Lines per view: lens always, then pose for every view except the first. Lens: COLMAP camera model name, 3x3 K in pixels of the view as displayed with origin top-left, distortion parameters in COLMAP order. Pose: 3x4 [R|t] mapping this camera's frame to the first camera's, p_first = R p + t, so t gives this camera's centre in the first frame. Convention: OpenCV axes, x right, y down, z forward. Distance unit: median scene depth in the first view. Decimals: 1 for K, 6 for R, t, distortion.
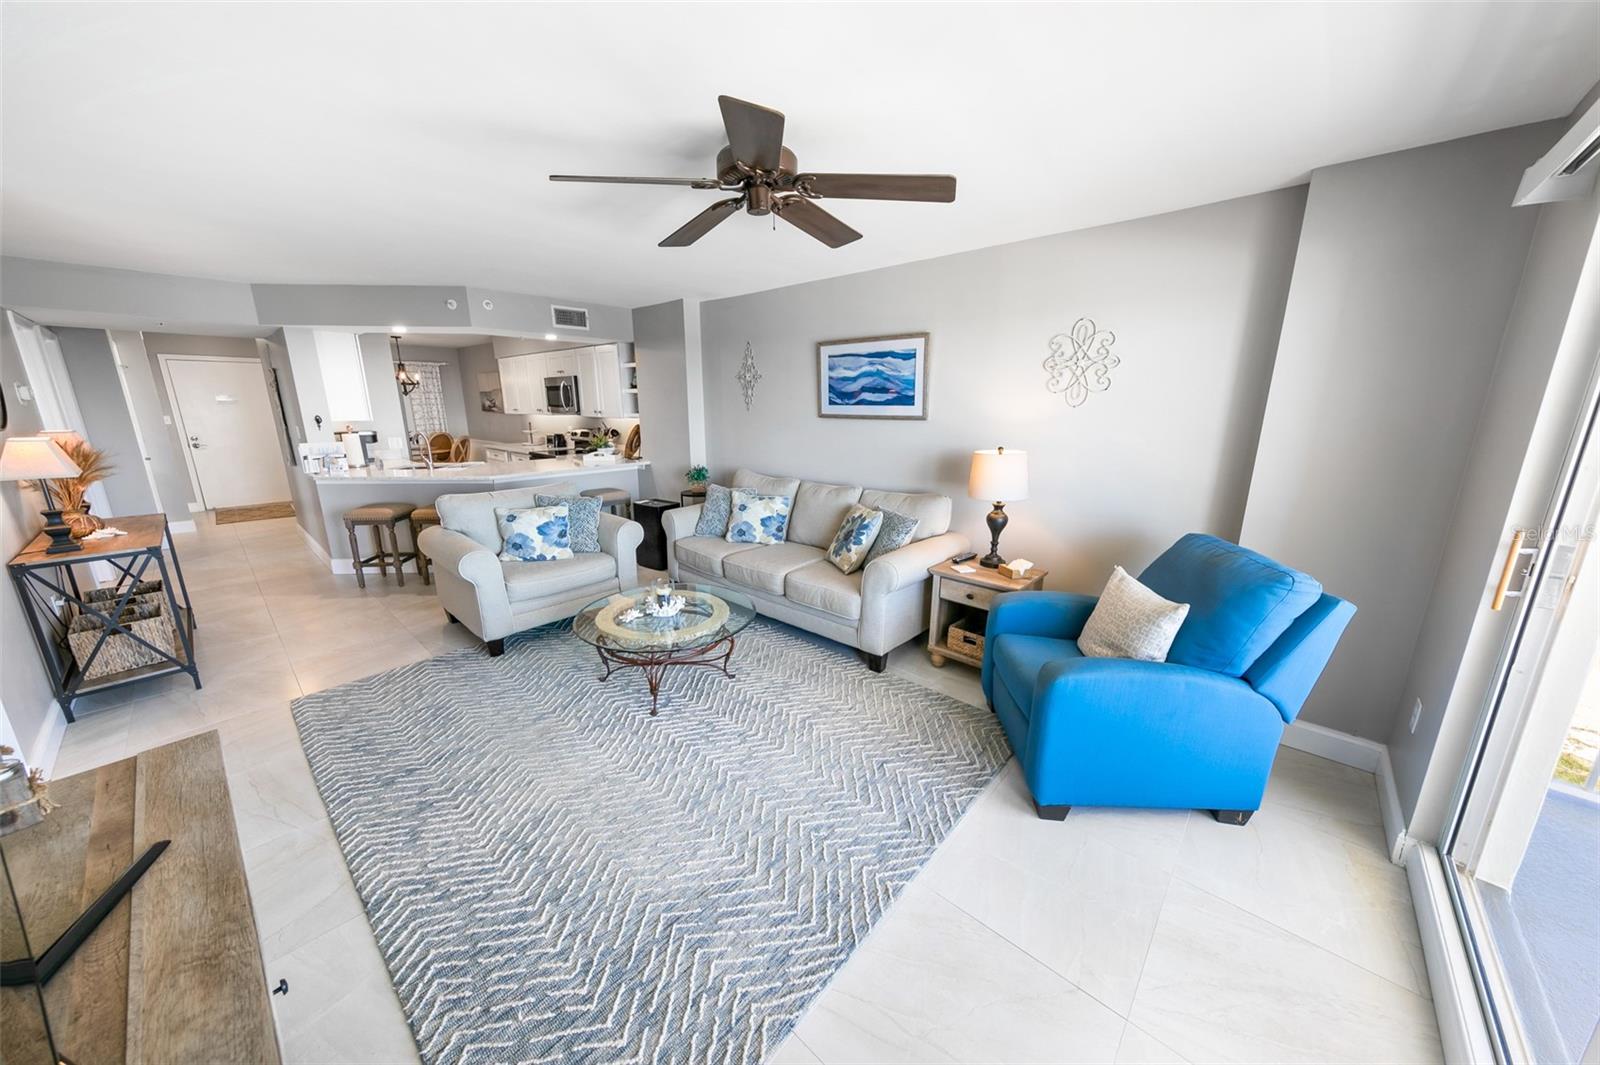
lens RADIAL K [[547.3, 0, 800.0], [0, 547.3, 532.5], [0, 0, 1]] dist [0.004759, -0.000081]
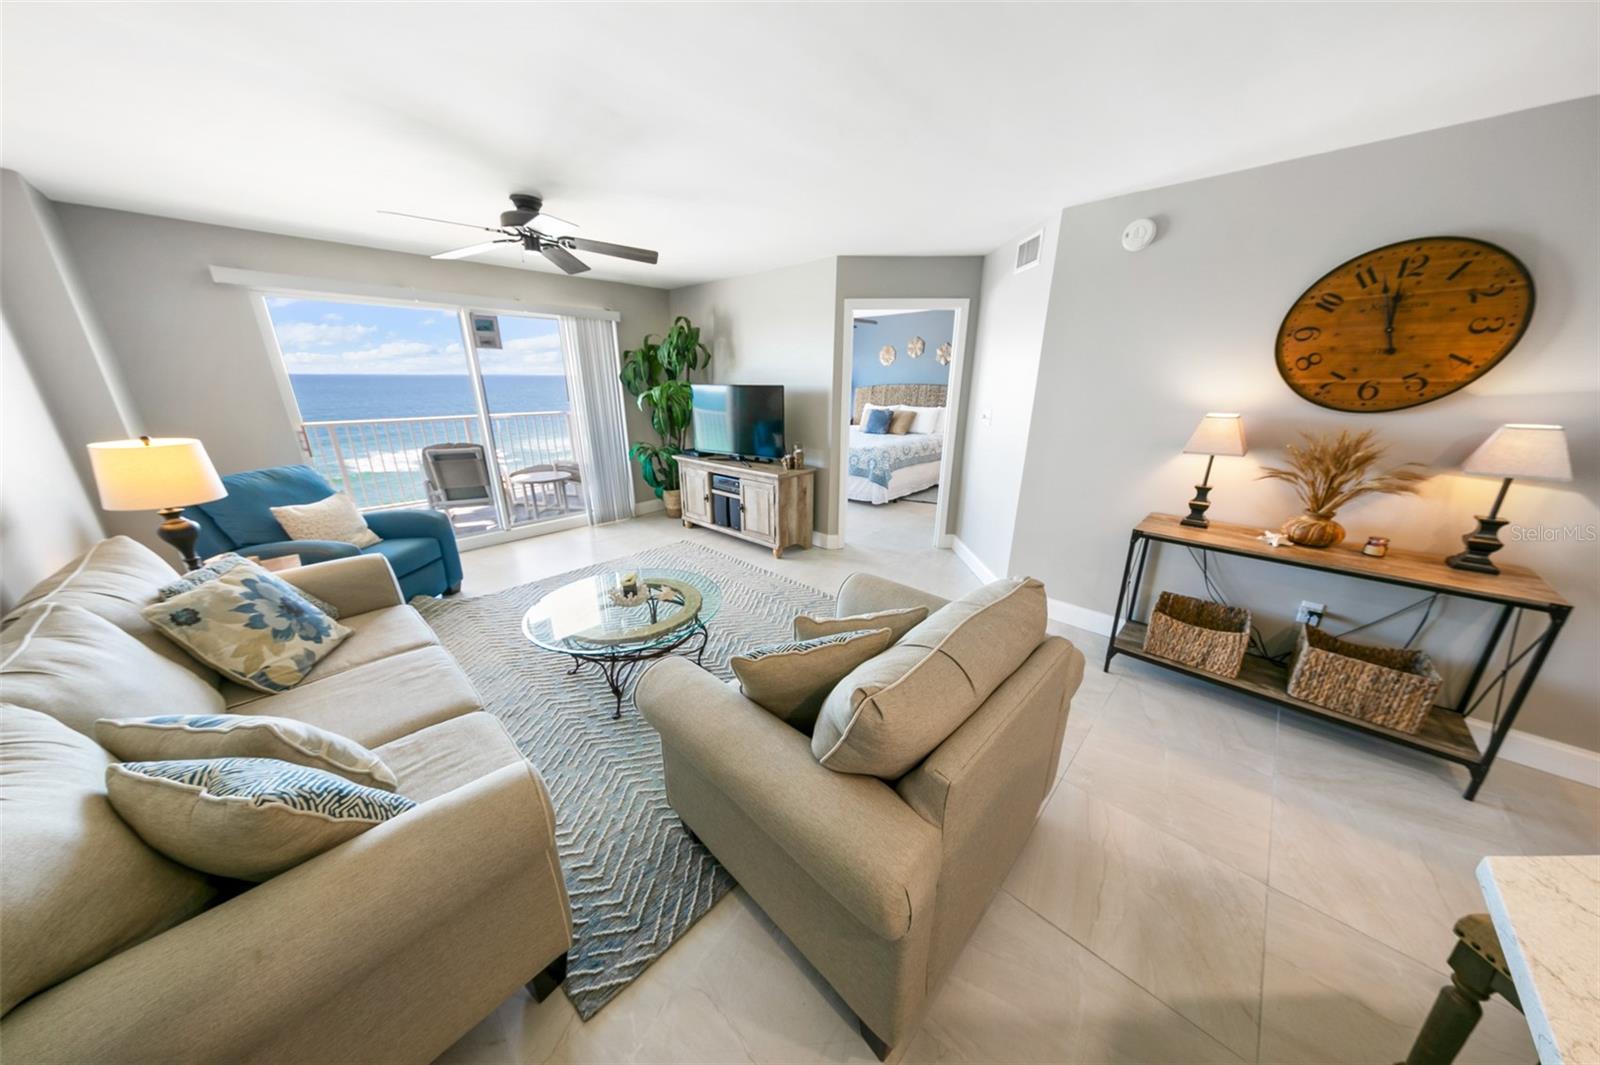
lens RADIAL K [[491.0, 0, 796.7], [0, 491.0, 534.3], [0, 0, 1]] dist [0.011540, -0.000146]
pose [[-0.999644, -0.009183, 0.025057, -0.414129], [0.005374, 0.850440, 0.526045, -0.301065], [-0.026140, 0.525993, -0.850087, 1.231918]]
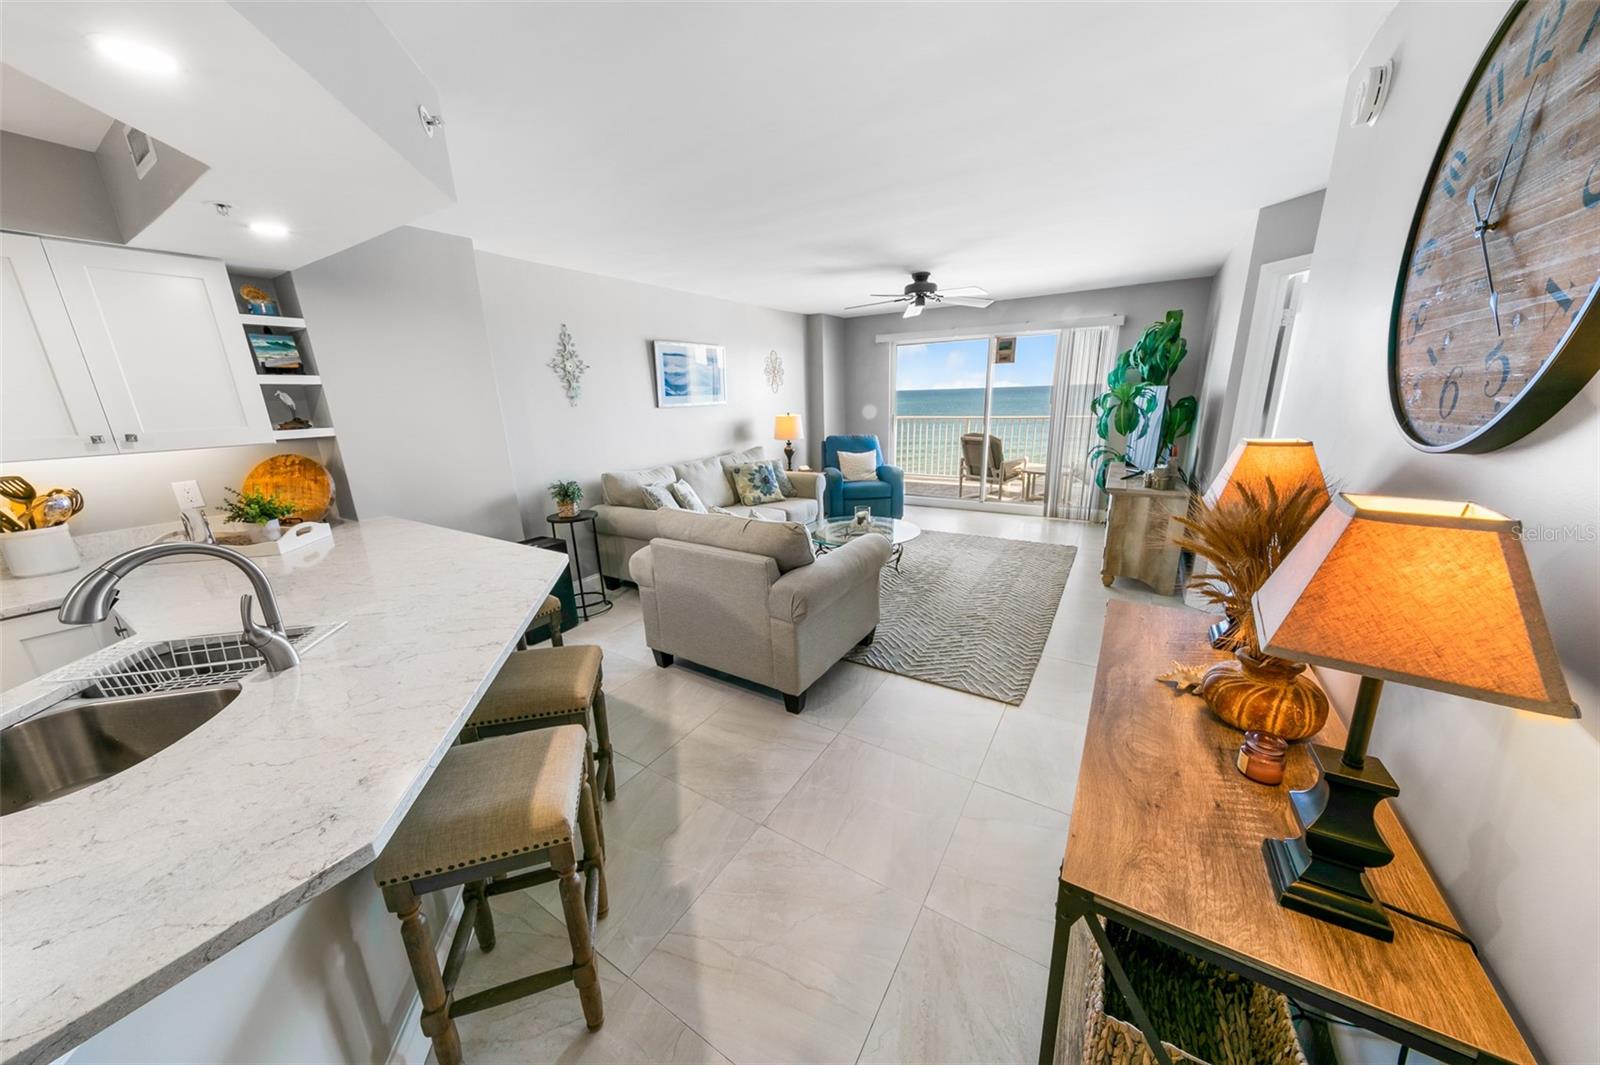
lens RADIAL K [[526.9, 0, 796.3], [0, 526.9, 534.5], [0, 0, 1]] dist [0.005359, -0.000018]
pose [[-0.175050, -0.251942, 0.951779, -1.172240], [0.262511, 0.919766, 0.291749, -0.225890], [-0.948918, 0.300923, -0.094868, 0.969919]]
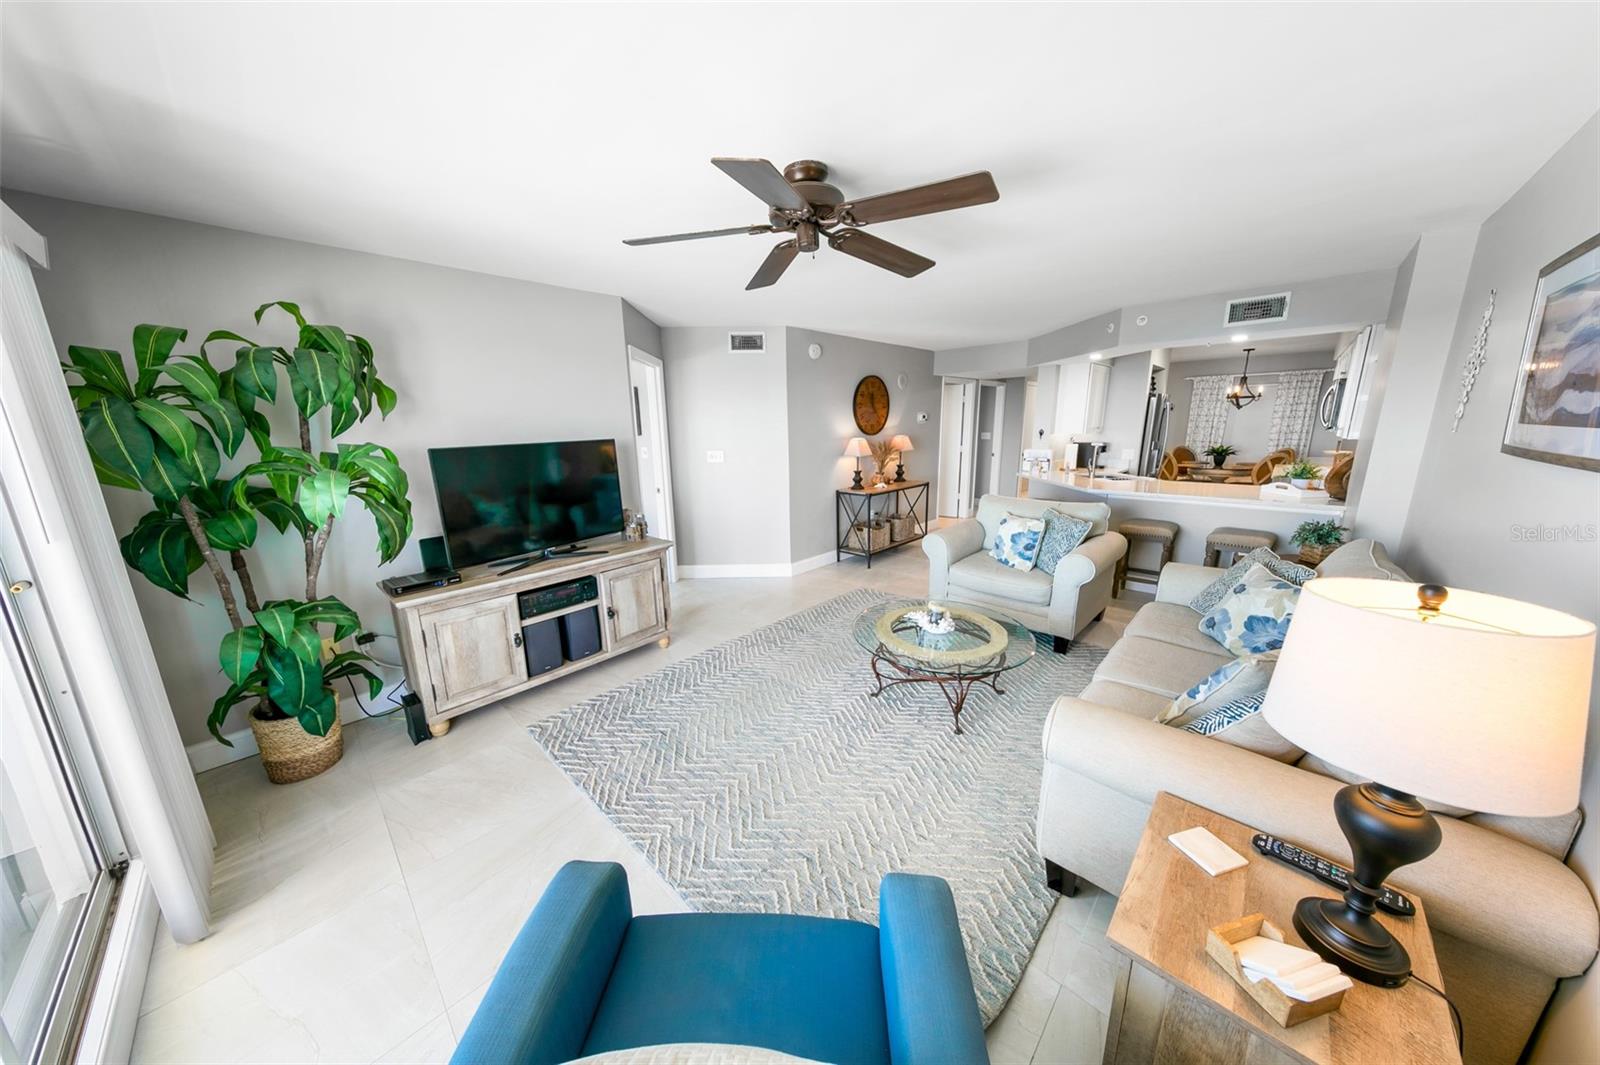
lens RADIAL K [[500.8, 0, 796.2], [0, 500.8, 532.6], [0, 0, 1]] dist [0.006732, -0.000302]
pose [[-0.025319, 0.216919, -0.975861, 0.468542], [-0.216730, 0.951766, 0.217186, -0.126177], [0.975903, 0.216997, 0.022915, 0.507403]]
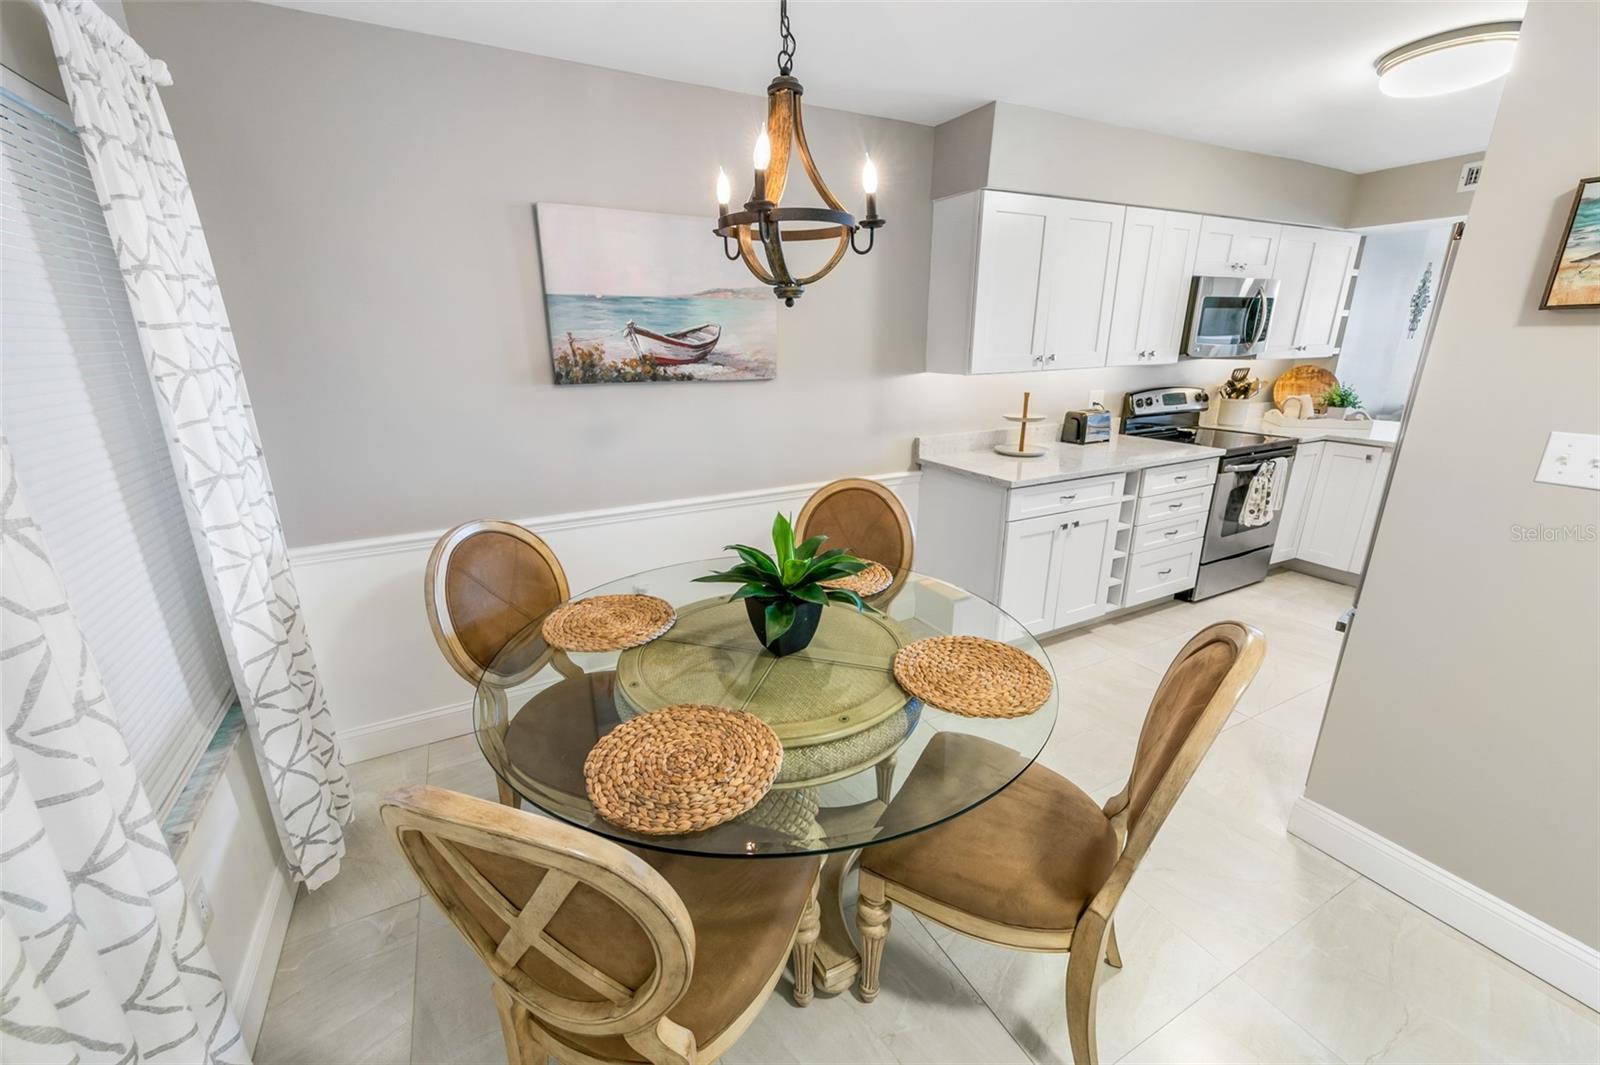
lens RADIAL K [[638.1, 0, 796.1], [0, 638.1, 532.9], [0, 0, 1]] dist [0.007238, -0.000089]
pose [[0.338429, -0.282369, 0.897627, -1.824995], [0.227401, 0.950184, 0.213166, -0.453815], [-0.913102, 0.131980, 0.385781, 1.886726]]
